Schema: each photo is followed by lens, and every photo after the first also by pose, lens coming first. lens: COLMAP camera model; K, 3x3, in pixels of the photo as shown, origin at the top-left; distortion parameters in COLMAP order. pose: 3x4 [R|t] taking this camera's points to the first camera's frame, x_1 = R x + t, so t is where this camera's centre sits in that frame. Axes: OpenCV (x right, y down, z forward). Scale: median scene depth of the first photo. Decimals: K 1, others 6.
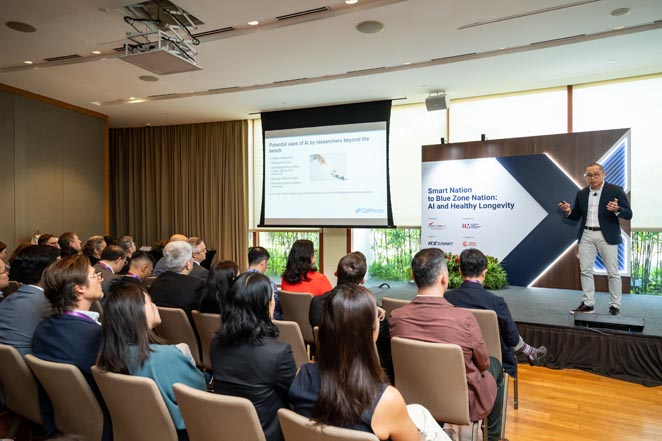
lens RADIAL K [[444.4, 0, 333.0], [0, 444.4, 221.8], [0, 0, 1]] dist [-0.000364, 0.002420]
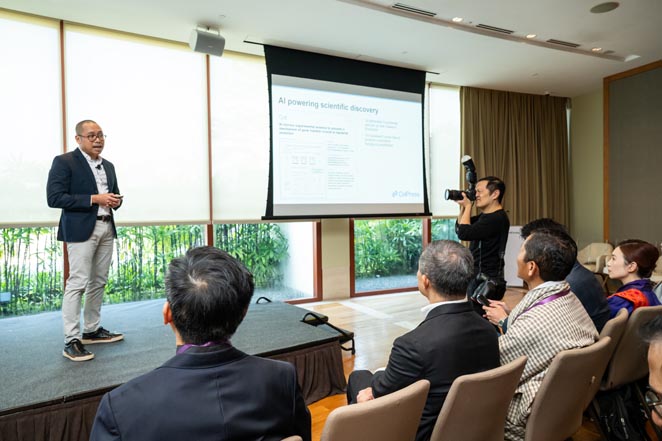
lens RADIAL K [[444.4, 0, 330.0], [0, 444.4, 219.9], [0, 0, 1]] dist [-0.000364, 0.002420]
pose [[0.421402, -0.015592, 0.906740, 0.257840], [0.019938, 0.999770, 0.007925, 0.011886], [-0.906655, 0.014739, 0.421616, 0.192991]]
